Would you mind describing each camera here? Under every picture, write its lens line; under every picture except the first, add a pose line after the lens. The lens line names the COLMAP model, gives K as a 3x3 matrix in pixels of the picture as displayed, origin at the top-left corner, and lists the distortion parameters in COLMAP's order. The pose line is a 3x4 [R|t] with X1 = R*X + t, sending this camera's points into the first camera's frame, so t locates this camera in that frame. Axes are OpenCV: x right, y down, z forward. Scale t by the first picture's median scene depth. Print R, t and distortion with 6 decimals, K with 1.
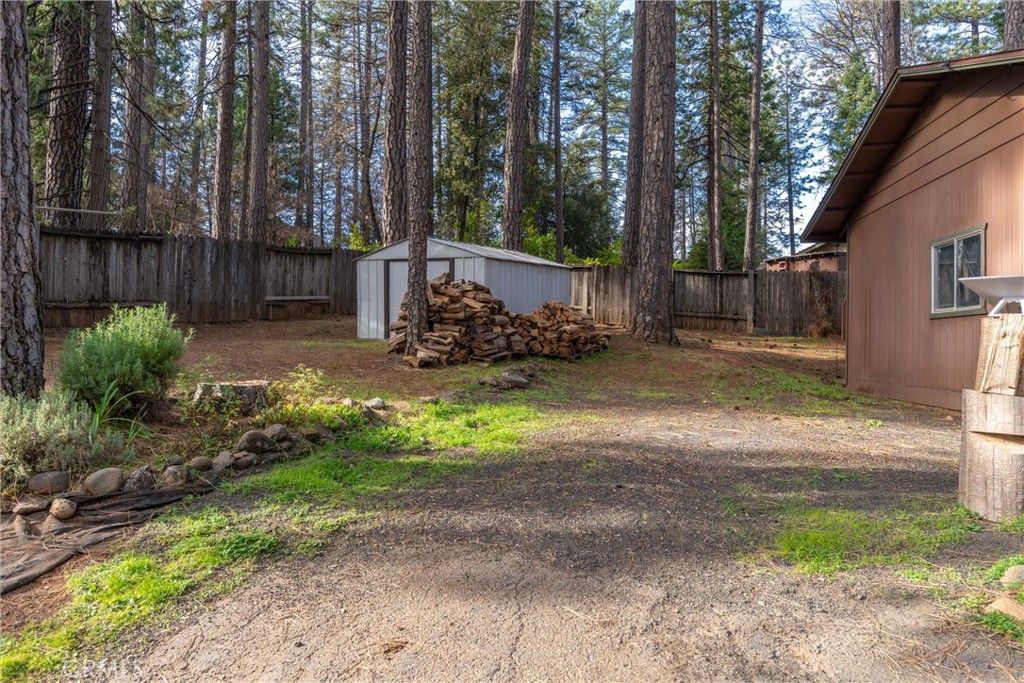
lens RADIAL K [[657.7, 0, 510.4], [0, 657.7, 324.3], [0, 0, 1]] dist [-0.001639, 0.000051]
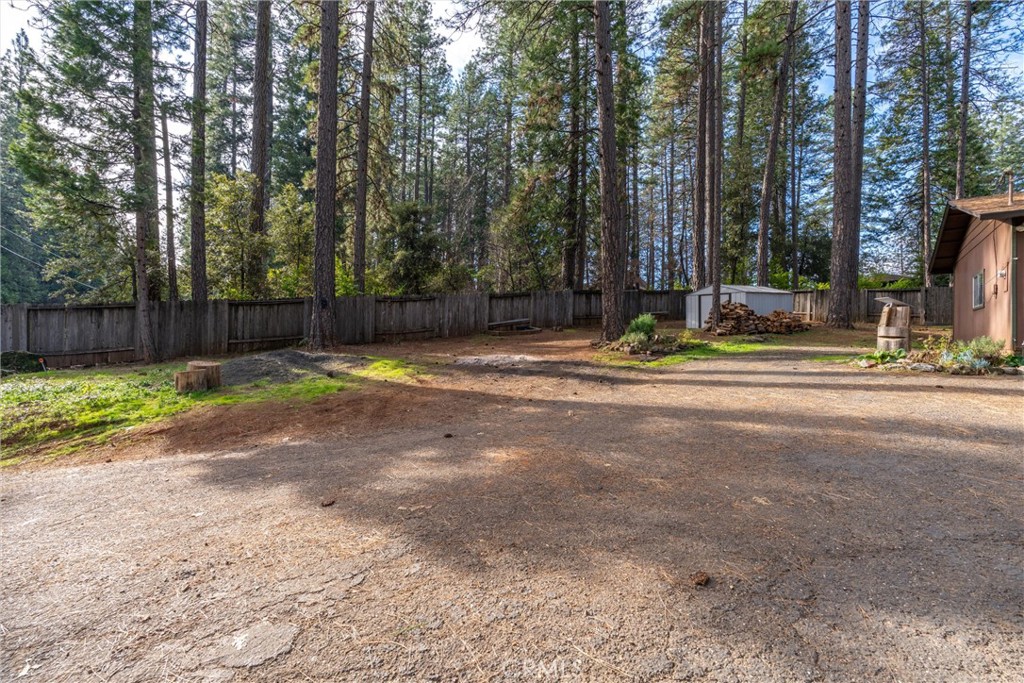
lens RADIAL K [[451.9, 0, 508.7], [0, 451.9, 343.0], [0, 0, 1]] dist [-0.002963, -0.000286]
pose [[0.861751, -0.001041, -0.507330, 0.051123], [0.011838, 0.999767, 0.018056, 0.042107], [0.507193, -0.021565, 0.861563, -0.842227]]
